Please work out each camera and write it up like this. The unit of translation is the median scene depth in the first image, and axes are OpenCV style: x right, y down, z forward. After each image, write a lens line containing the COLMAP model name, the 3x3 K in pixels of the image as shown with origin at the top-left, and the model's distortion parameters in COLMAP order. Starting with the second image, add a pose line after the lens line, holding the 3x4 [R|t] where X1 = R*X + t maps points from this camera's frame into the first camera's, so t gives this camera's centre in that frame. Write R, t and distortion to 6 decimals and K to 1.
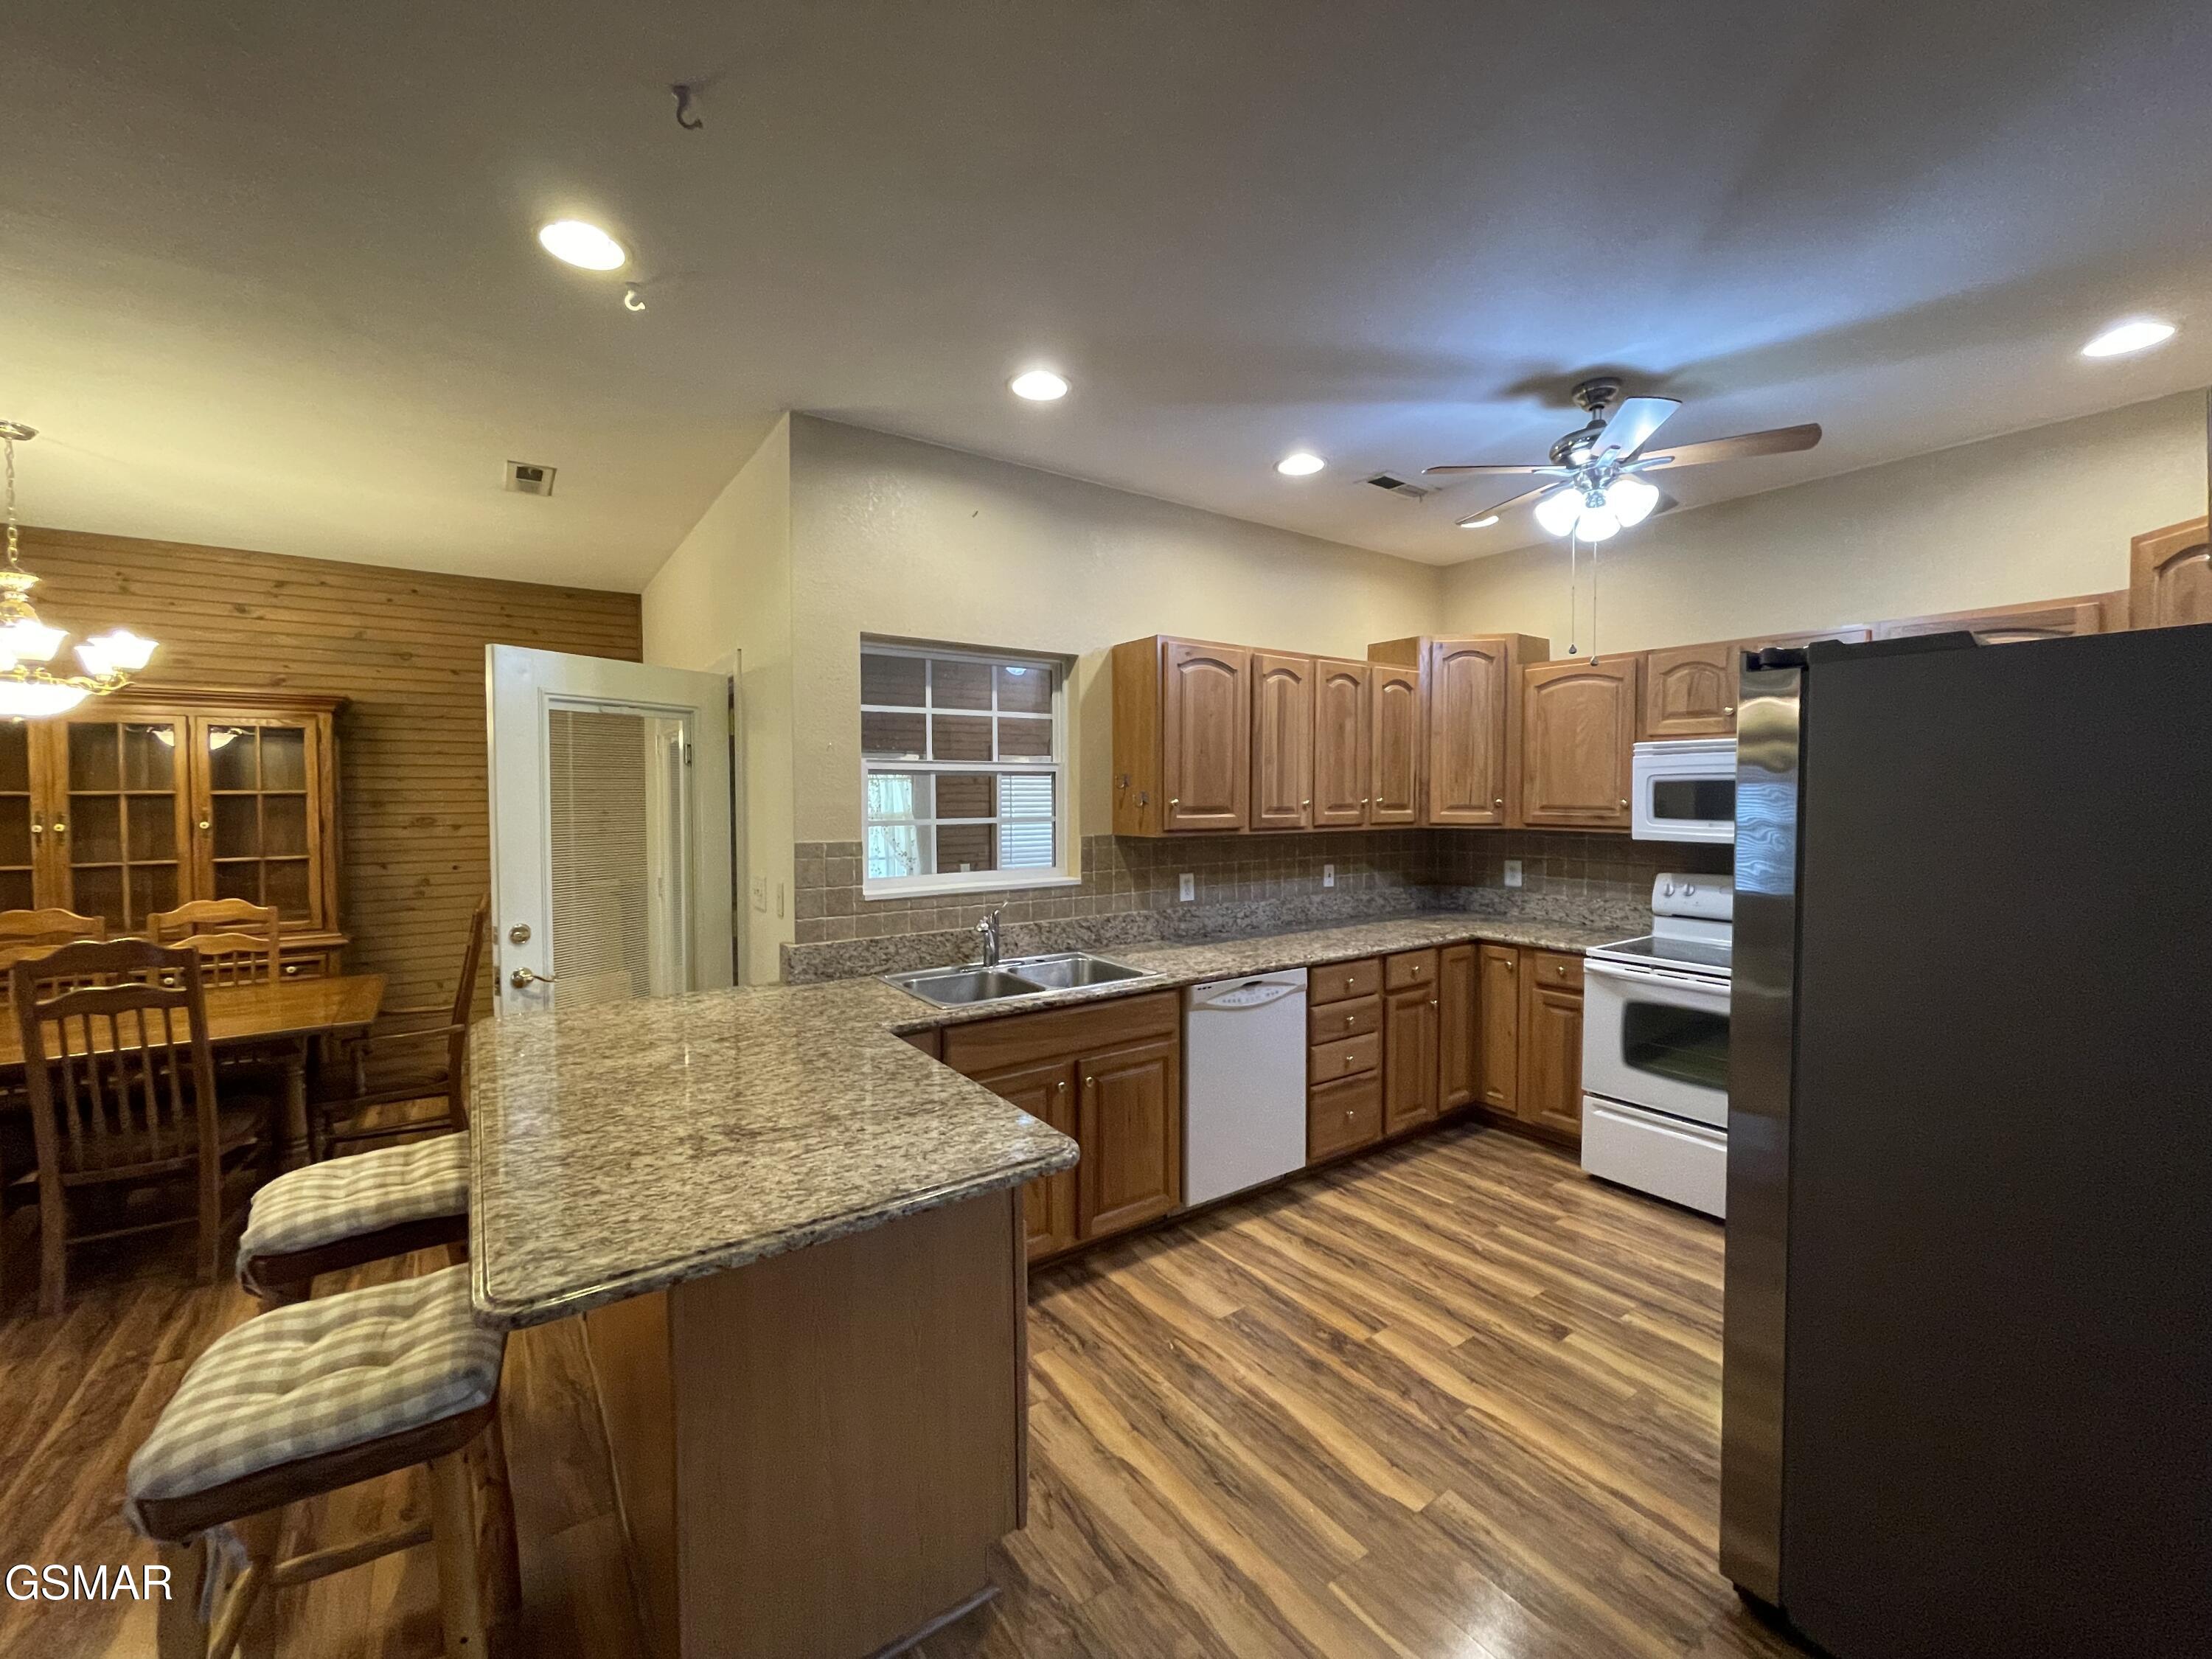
lens RADIAL K [[890.9, 0, 1083.3], [0, 890.9, 816.7], [0, 0, 1]] dist [-0.001605, -0.000082]
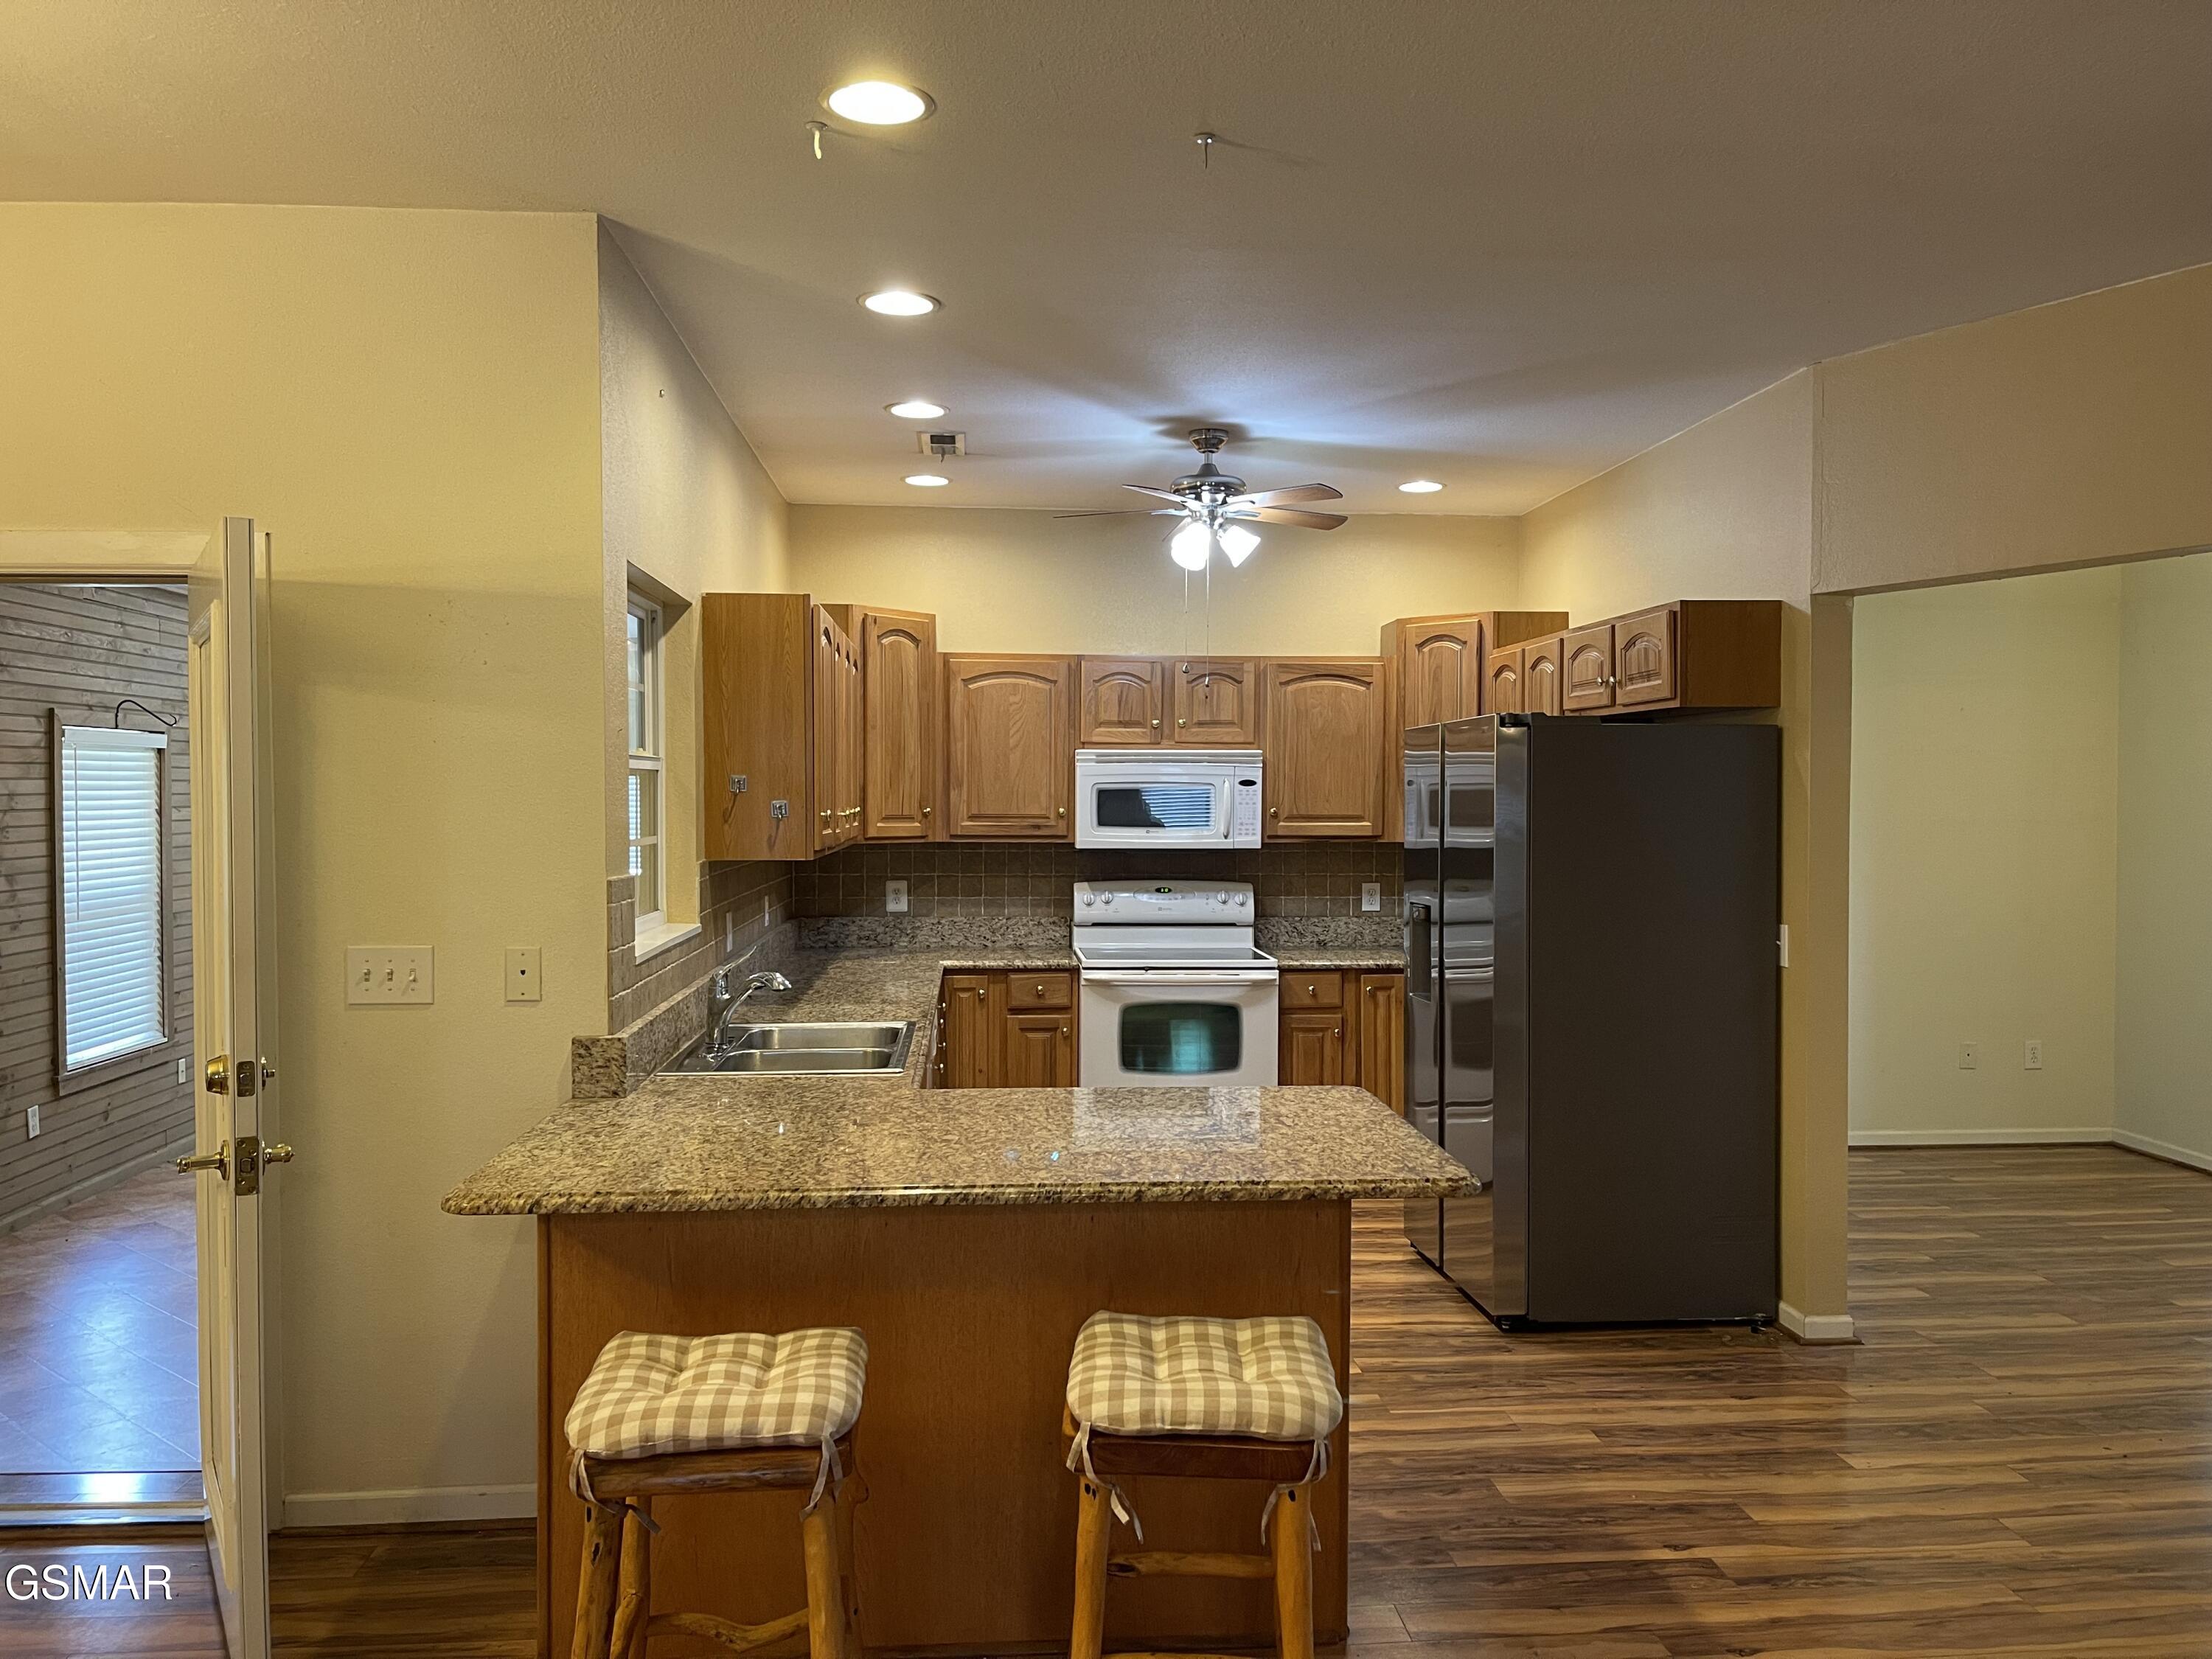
lens RADIAL K [[1681.0, 0, 1115.8], [0, 1681.0, 832.5], [0, 0, 1]] dist [0.057361, -0.066237]
pose [[0.495332, -0.017097, 0.868535, -0.957689], [0.020902, 0.999751, 0.007760, -0.005266], [-0.868452, 0.014310, 0.495567, 0.050974]]
